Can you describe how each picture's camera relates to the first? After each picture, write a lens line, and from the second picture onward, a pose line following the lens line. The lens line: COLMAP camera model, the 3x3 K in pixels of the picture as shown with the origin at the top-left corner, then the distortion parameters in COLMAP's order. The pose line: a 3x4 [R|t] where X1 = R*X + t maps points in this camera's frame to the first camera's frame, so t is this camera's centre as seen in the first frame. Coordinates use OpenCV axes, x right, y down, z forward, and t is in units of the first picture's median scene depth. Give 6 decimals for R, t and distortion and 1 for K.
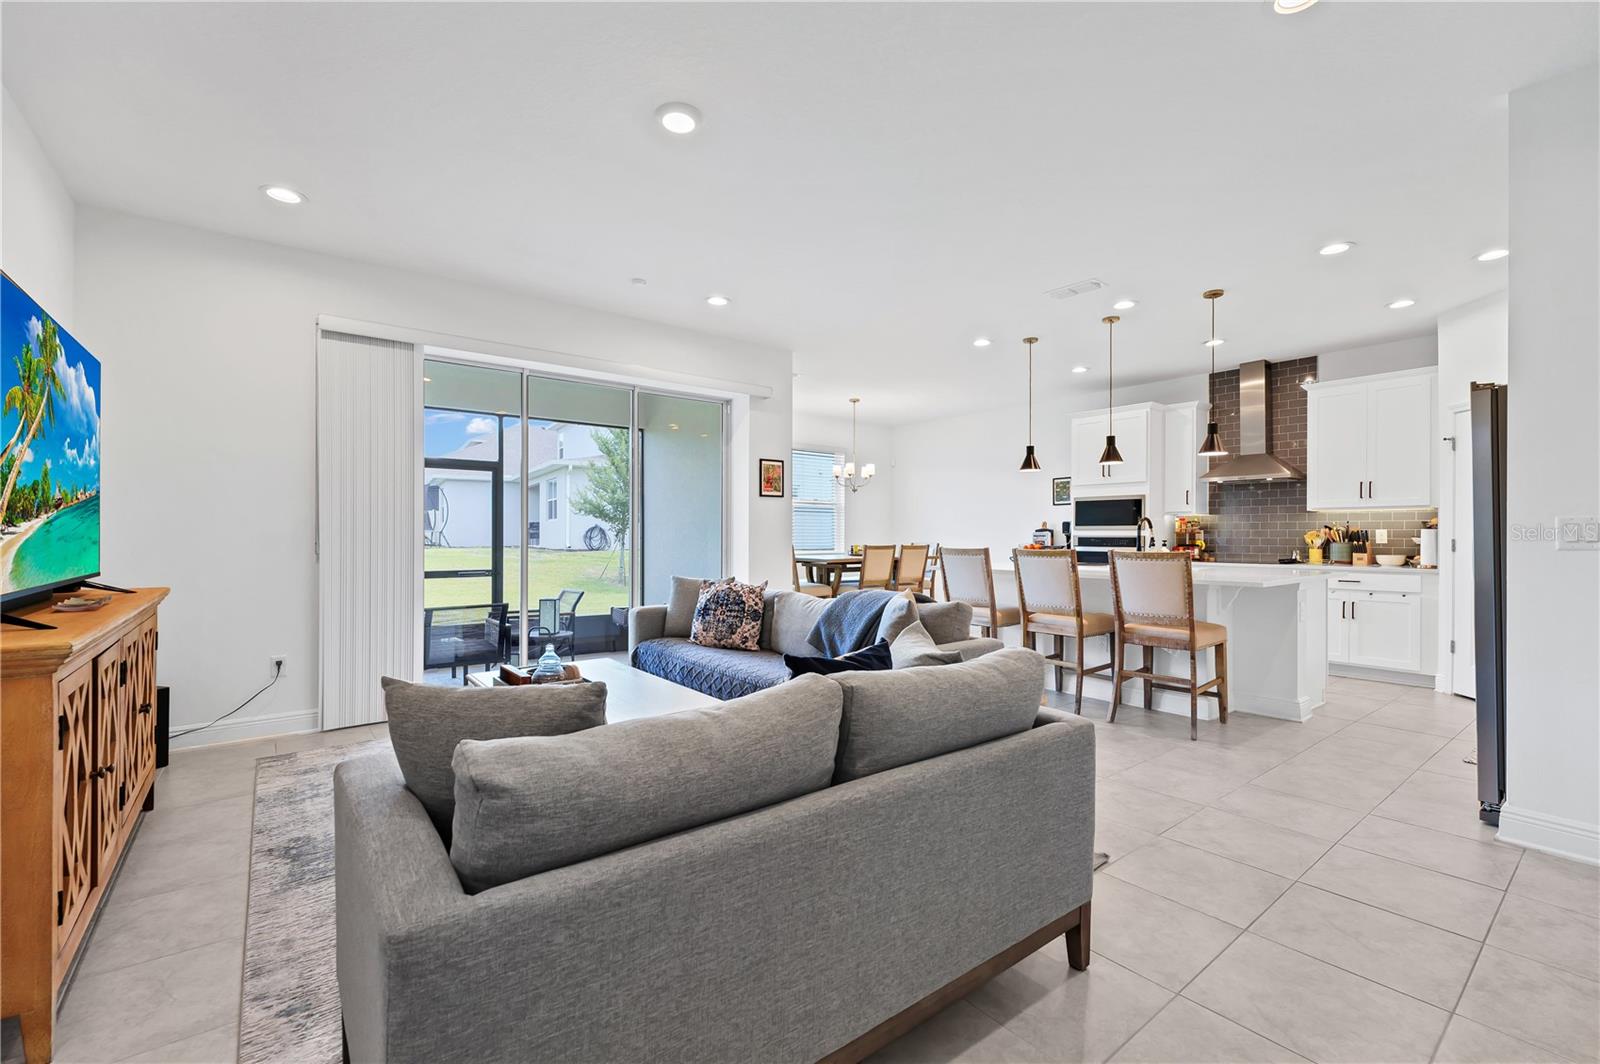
lens RADIAL K [[691.2, 0, 800.0], [0, 691.2, 532.0], [0, 0, 1]] dist [0.001078, -0.000065]
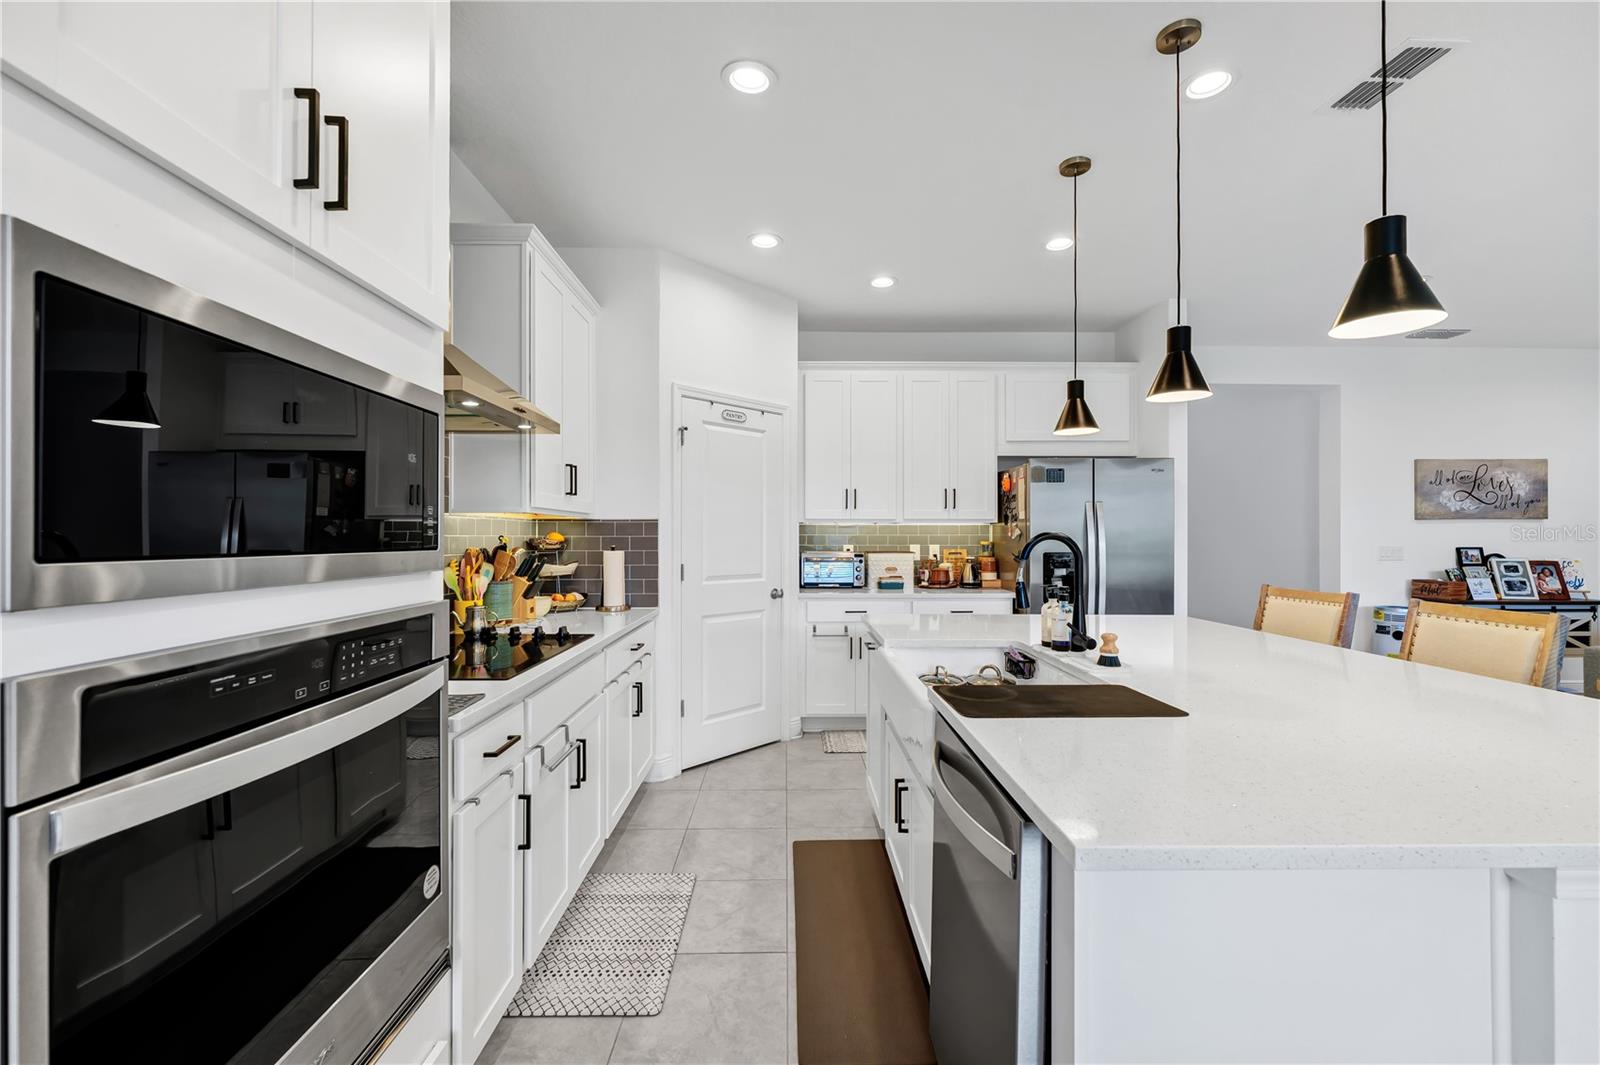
lens RADIAL K [[664.5, 0, 788.8], [0, 664.5, 534.8], [0, 0, 1]] dist [0.000212, -0.000253]
pose [[-0.792056, -0.000797, 0.610448, 0.344639], [-0.004578, 0.999979, -0.004634, -0.015771], [-0.610431, -0.006465, -0.792043, 1.261143]]
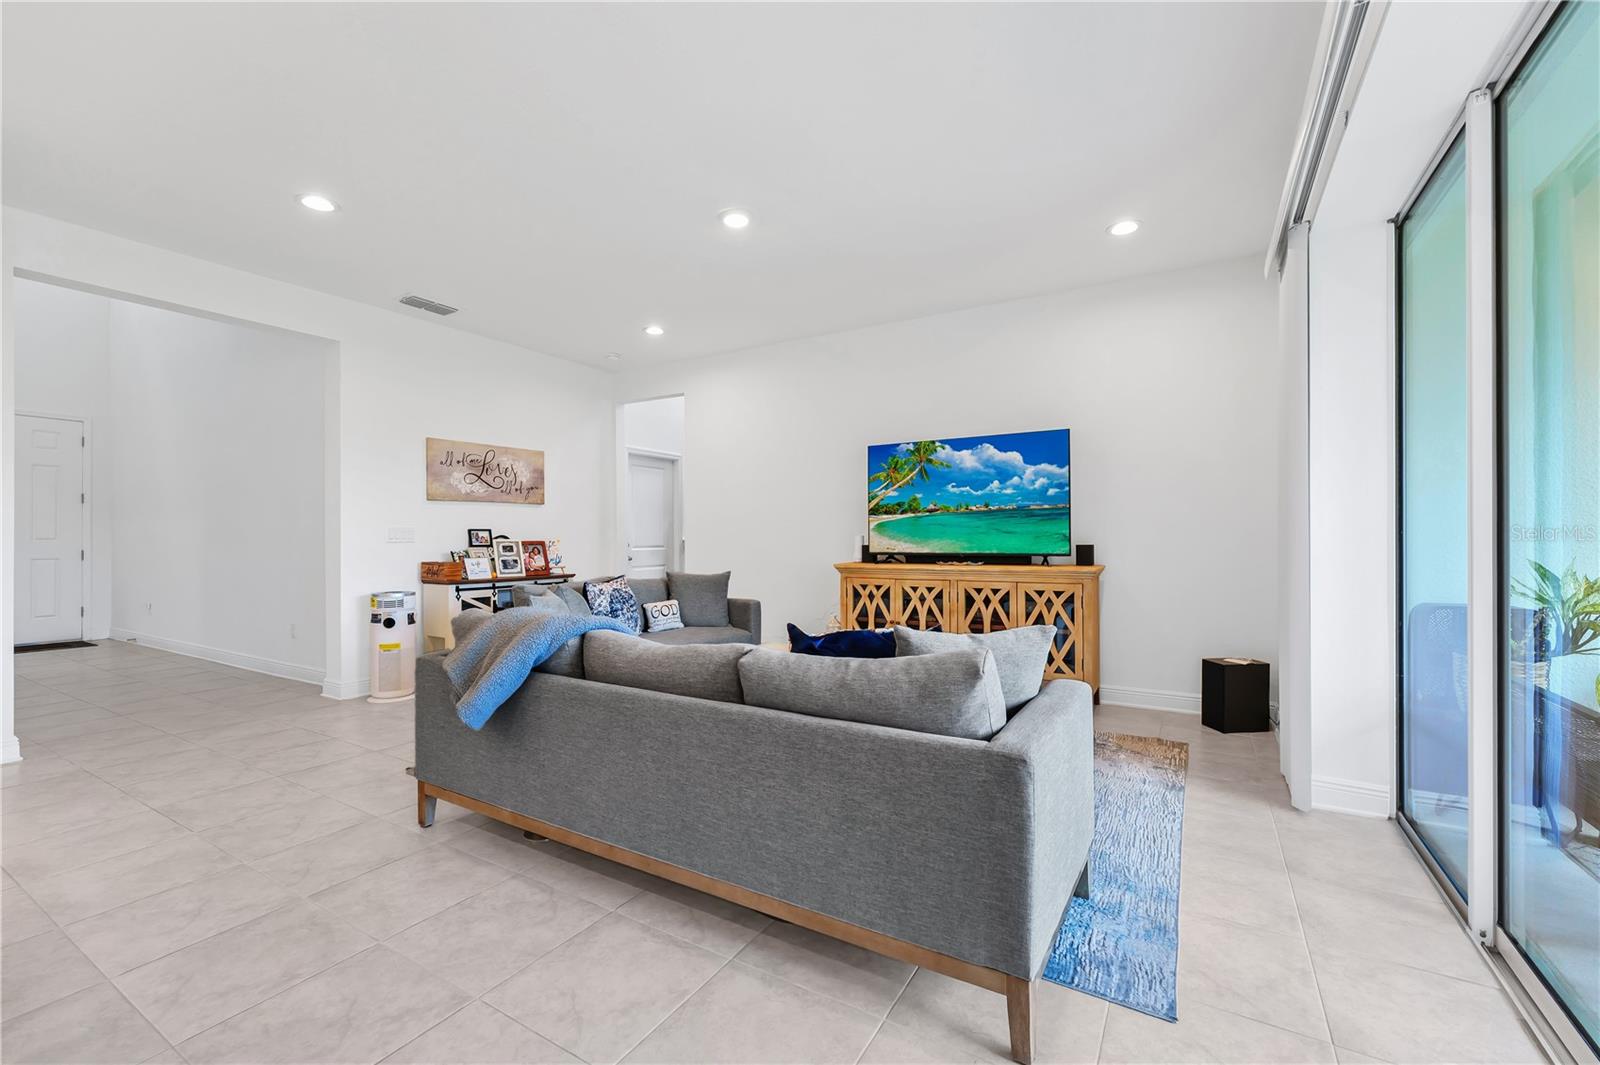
lens RADIAL K [[664.5, 0, 788.8], [0, 664.5, 534.8], [0, 0, 1]] dist [0.000212, -0.000253]
pose [[-0.944074, 0.002063, -0.329728, 0.073499], [0.005343, 0.999945, -0.009042, 0.010260], [0.329691, -0.010298, -0.944033, 1.014771]]
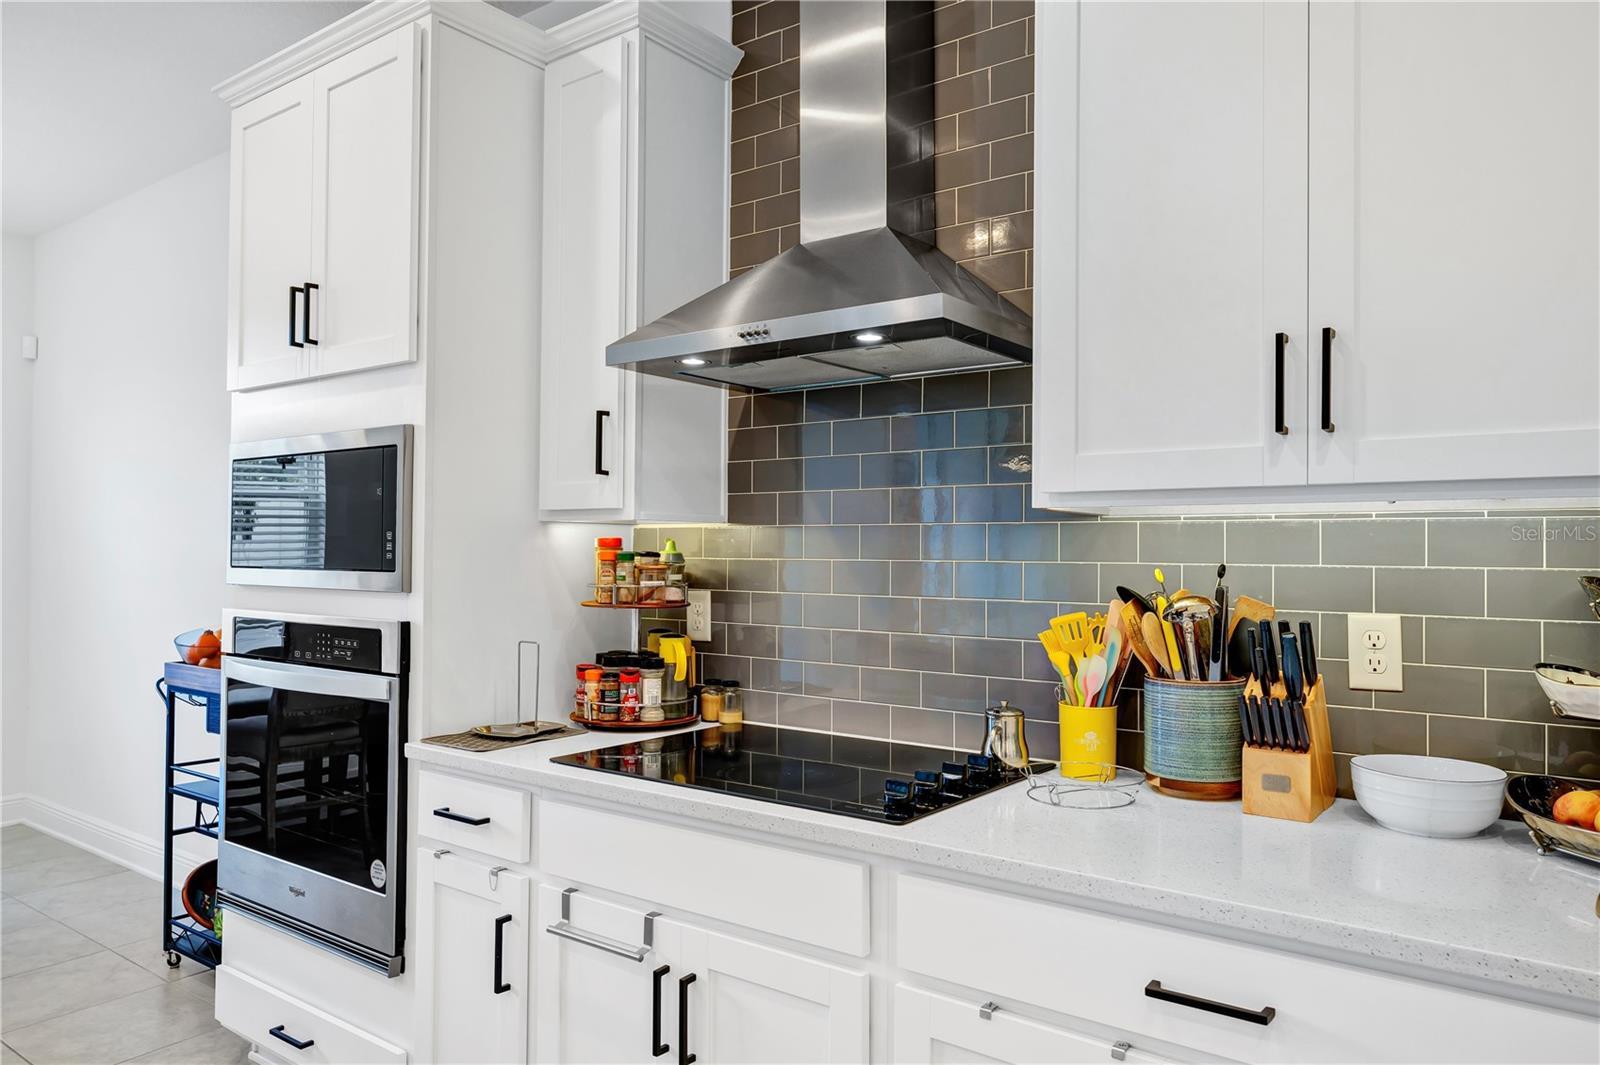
lens RADIAL K [[1084.5, 0, 804.2], [0, 1084.5, 539.3], [0, 0, 1]] dist [0.000985, 0.001677]
pose [[0.967079, 0.005903, 0.254409, 0.613377], [-0.003883, 0.999957, -0.008438, -0.020156], [-0.254448, 0.007172, 0.967060, 0.751321]]
